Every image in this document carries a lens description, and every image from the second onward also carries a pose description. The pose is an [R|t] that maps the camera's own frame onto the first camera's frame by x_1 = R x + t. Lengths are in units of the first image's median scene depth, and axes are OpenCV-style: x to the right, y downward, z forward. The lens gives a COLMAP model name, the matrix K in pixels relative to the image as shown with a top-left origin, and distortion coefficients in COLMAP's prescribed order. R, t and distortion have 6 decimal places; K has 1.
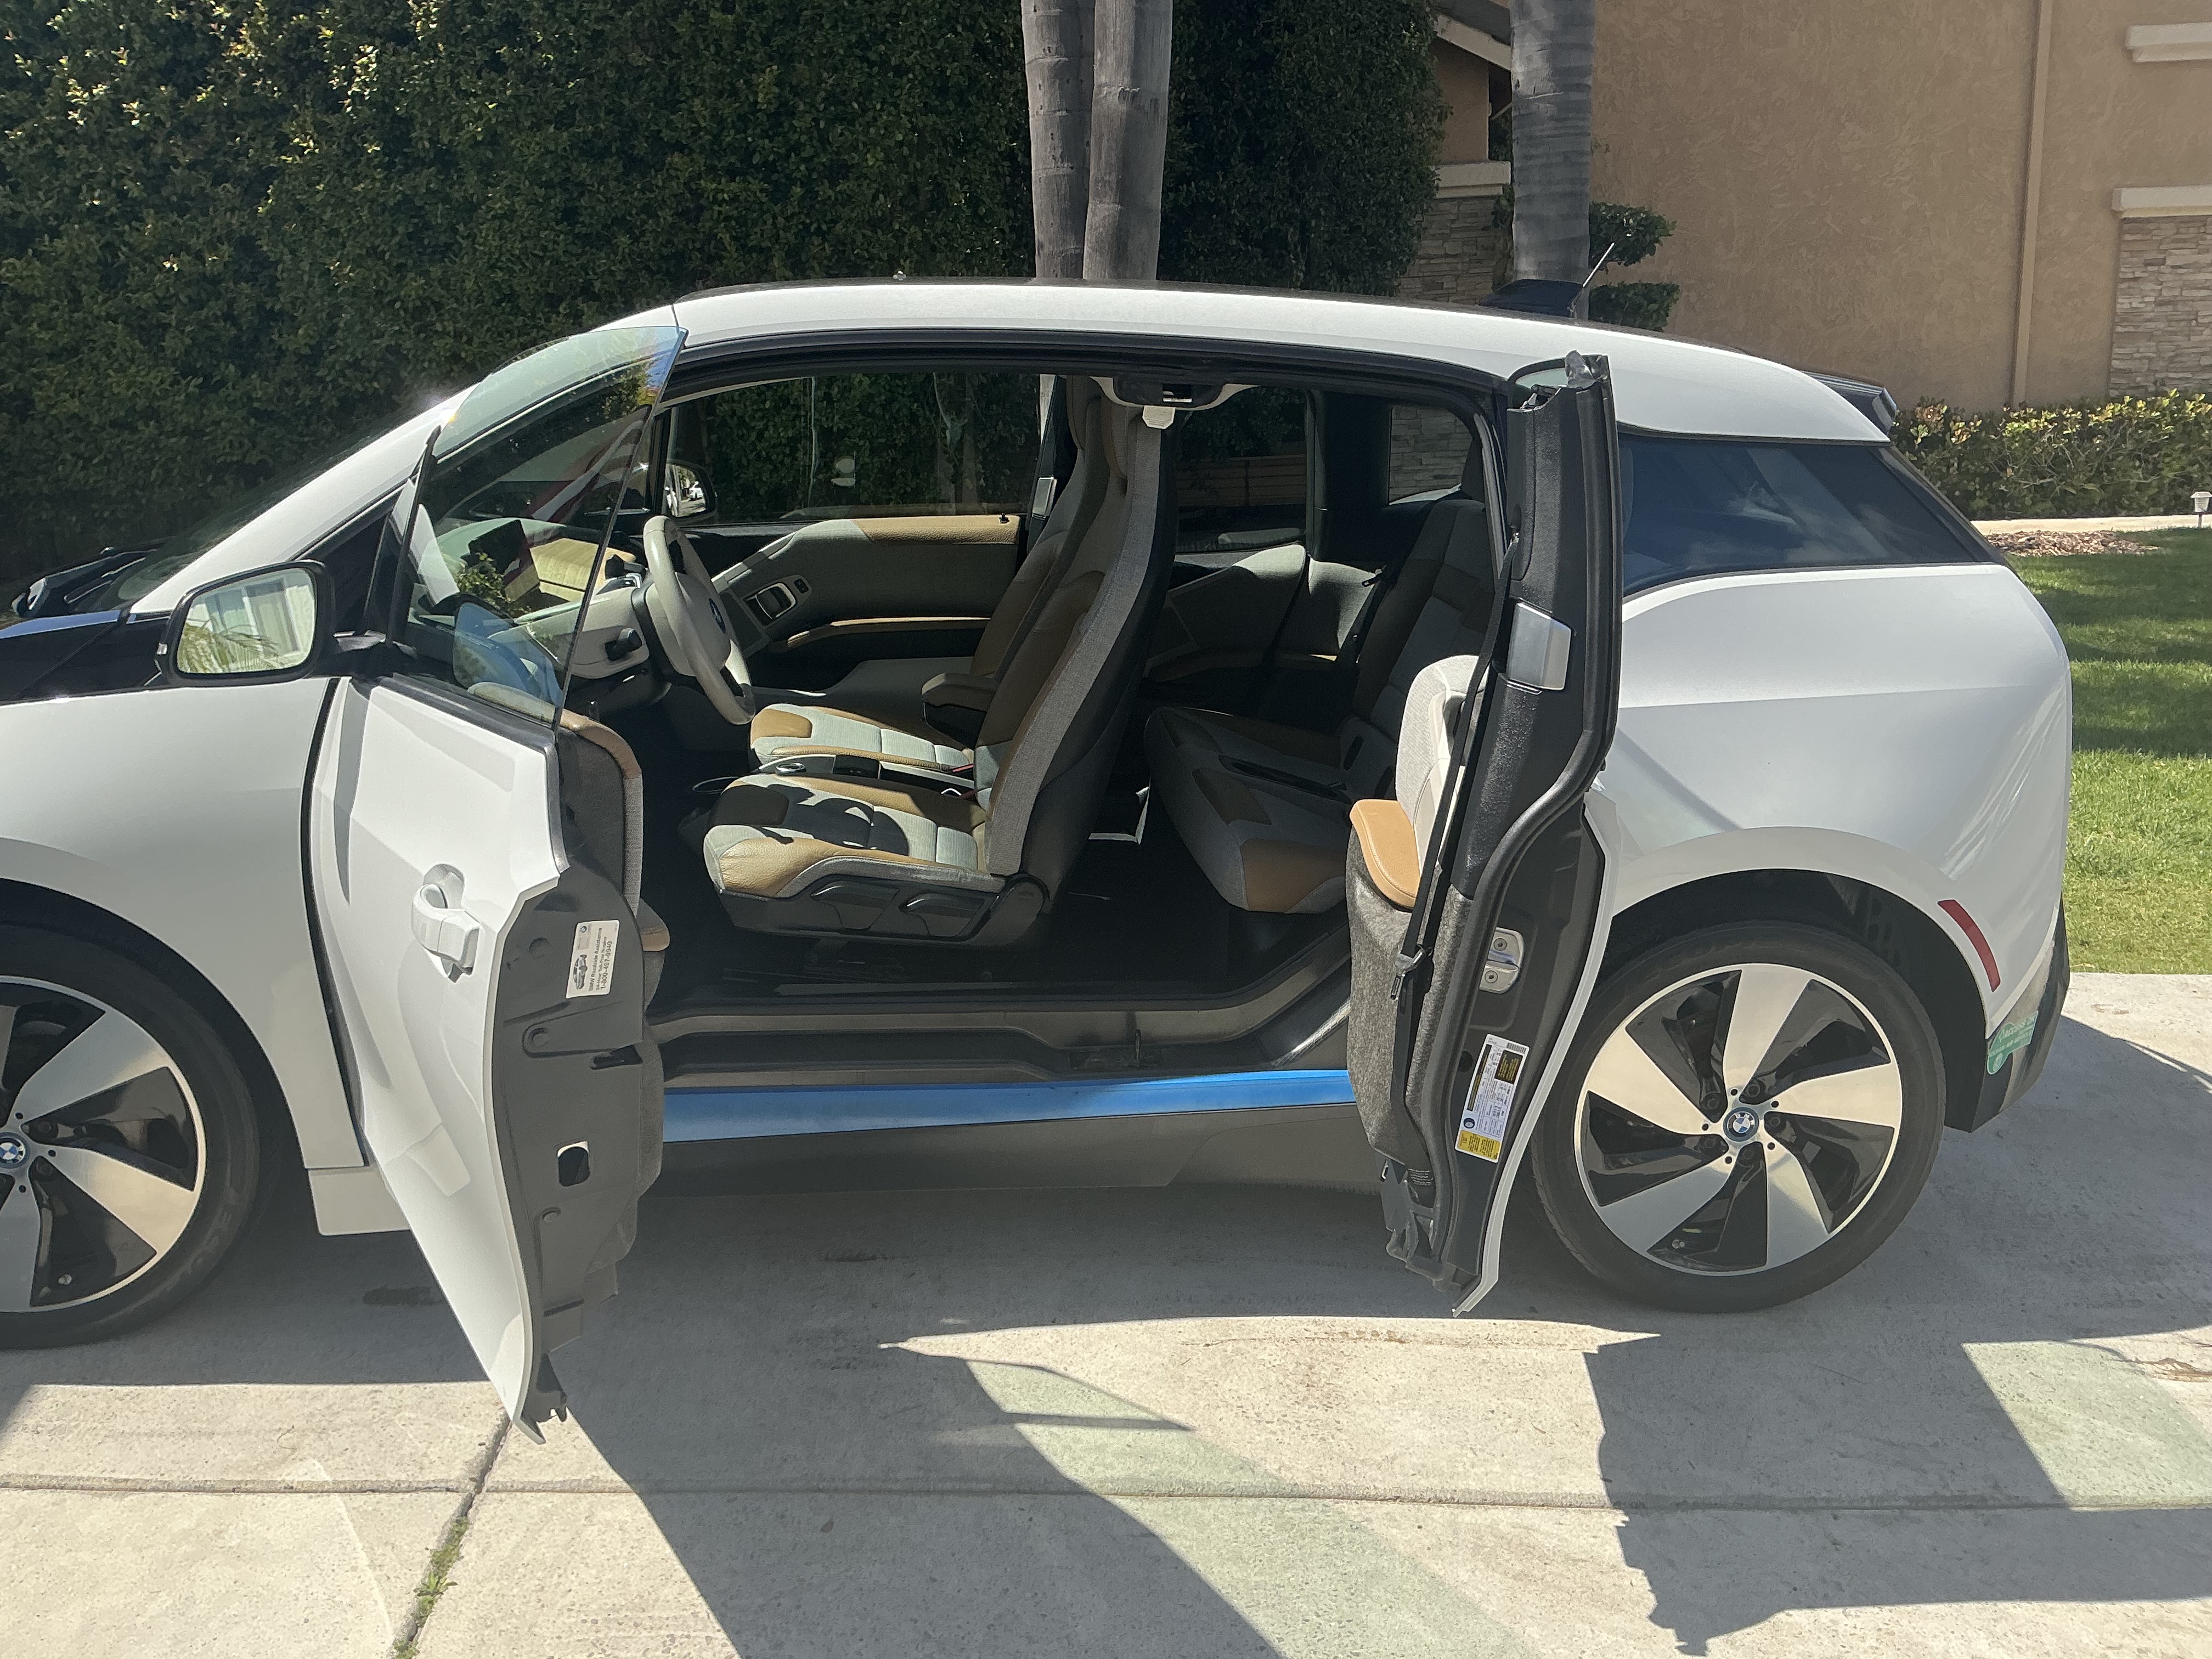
lens RADIAL K [[1833.0, 0, 1106.0], [0, 1833.0, 829.5], [0, 0, 1]] dist [0.136215, -0.232013]
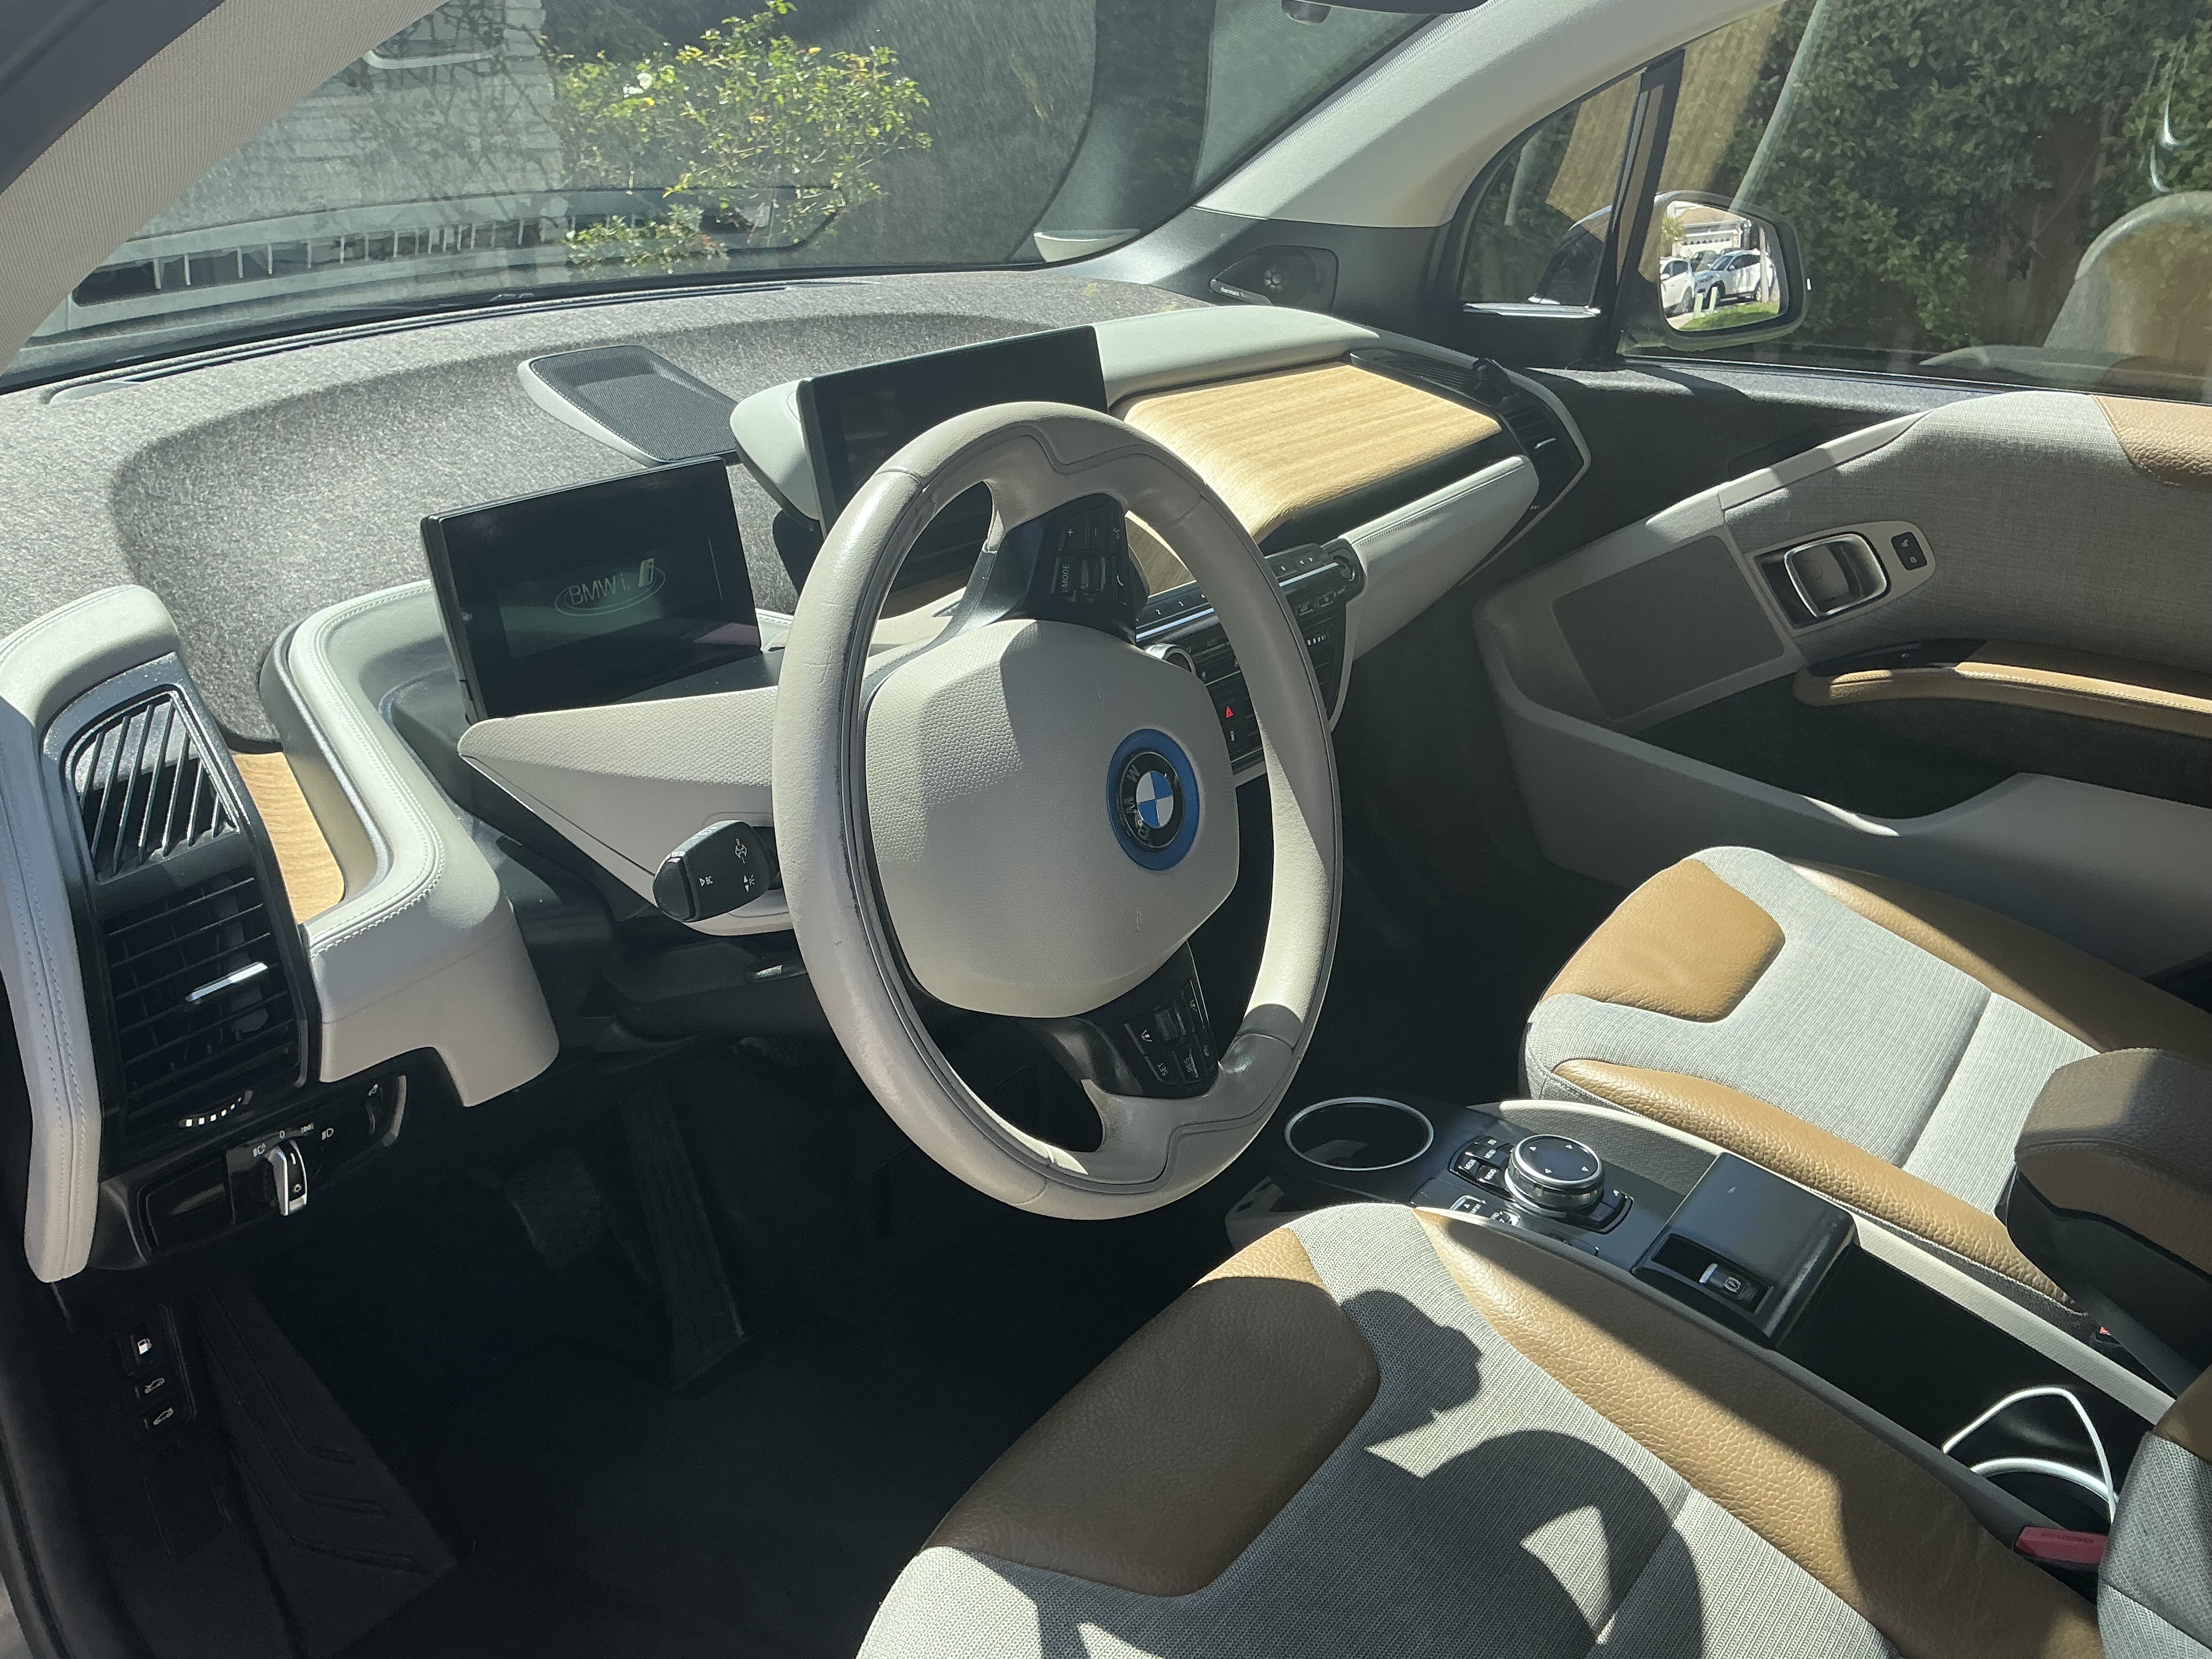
lens RADIAL K [[1833.0, 0, 1106.0], [0, 1833.0, 829.5], [0, 0, 1]] dist [0.136215, -0.232013]
pose [[0.742458, 0.282476, -0.607424, -0.015515], [-0.196820, 0.958712, 0.205264, -0.051581], [0.640327, -0.032846, 0.767400, 0.247769]]
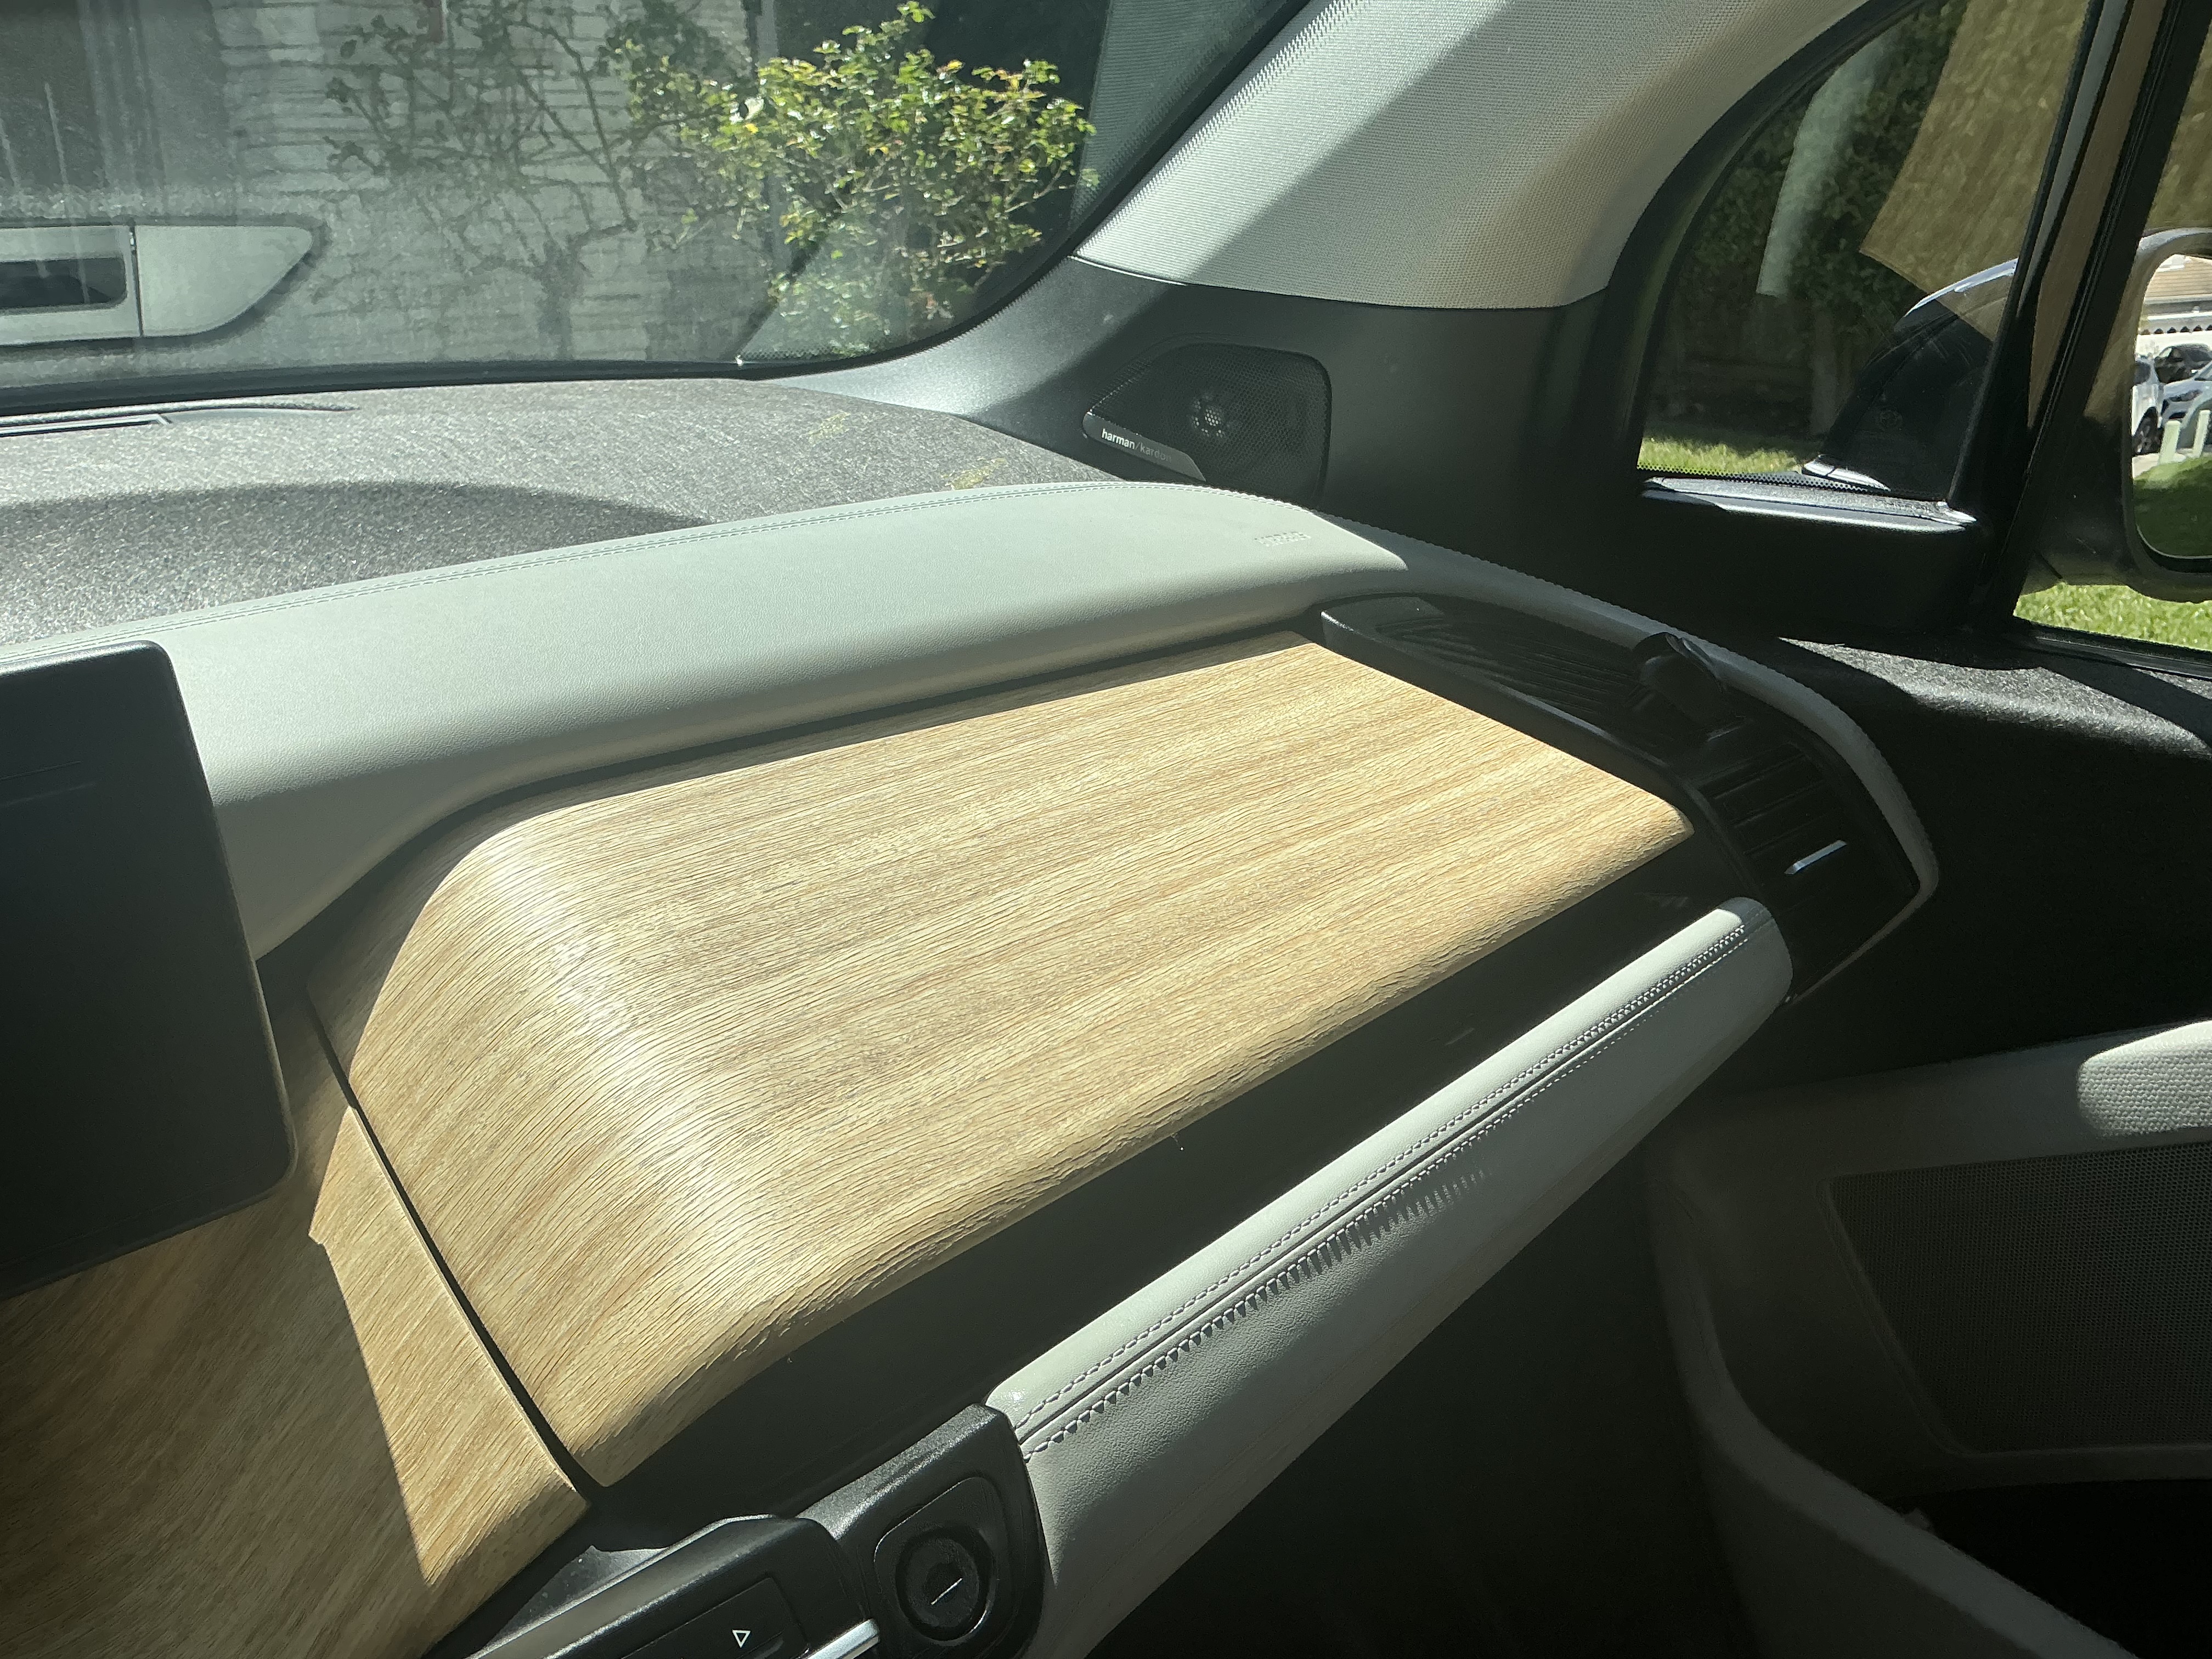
lens RADIAL K [[1833.0, 0, 1106.0], [0, 1833.0, 829.5], [0, 0, 1]] dist [0.136215, -0.232013]
pose [[0.621221, 0.305167, -0.721774, -0.067216], [-0.218411, 0.951987, 0.214517, -0.068419], [0.752583, 0.024381, 0.658046, 0.342909]]
